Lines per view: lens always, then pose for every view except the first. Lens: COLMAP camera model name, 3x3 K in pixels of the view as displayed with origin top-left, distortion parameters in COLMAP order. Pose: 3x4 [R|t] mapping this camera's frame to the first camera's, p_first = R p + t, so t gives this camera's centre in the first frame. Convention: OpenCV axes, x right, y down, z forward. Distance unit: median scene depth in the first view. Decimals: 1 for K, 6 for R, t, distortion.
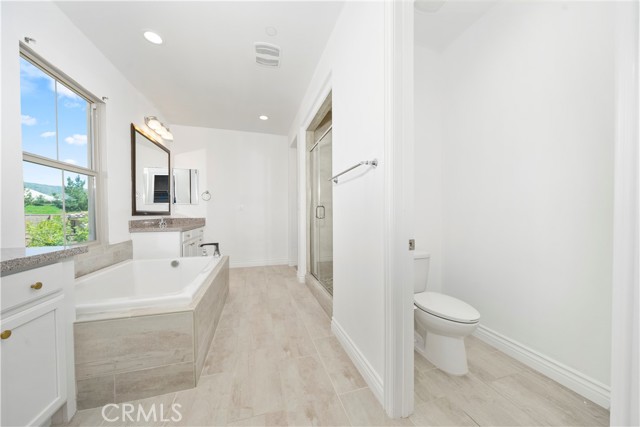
lens RADIAL K [[218.2, 0, 319.5], [0, 218.2, 215.5], [0, 0, 1]] dist [-0.007995, 0.000042]
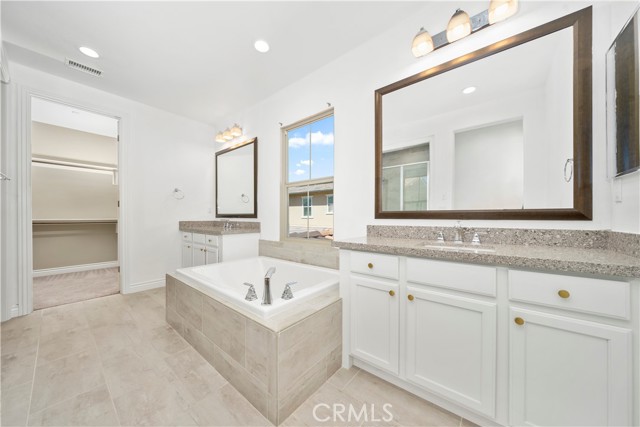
lens RADIAL K [[218.2, 0, 321.9], [0, 218.2, 218.4], [0, 0, 1]] dist [-0.007995, 0.000042]
pose [[-0.826288, 0.001432, -0.563246, -0.428574], [-0.004221, 0.999953, 0.008734, -0.007119], [0.563232, 0.009594, -0.826243, 2.088504]]
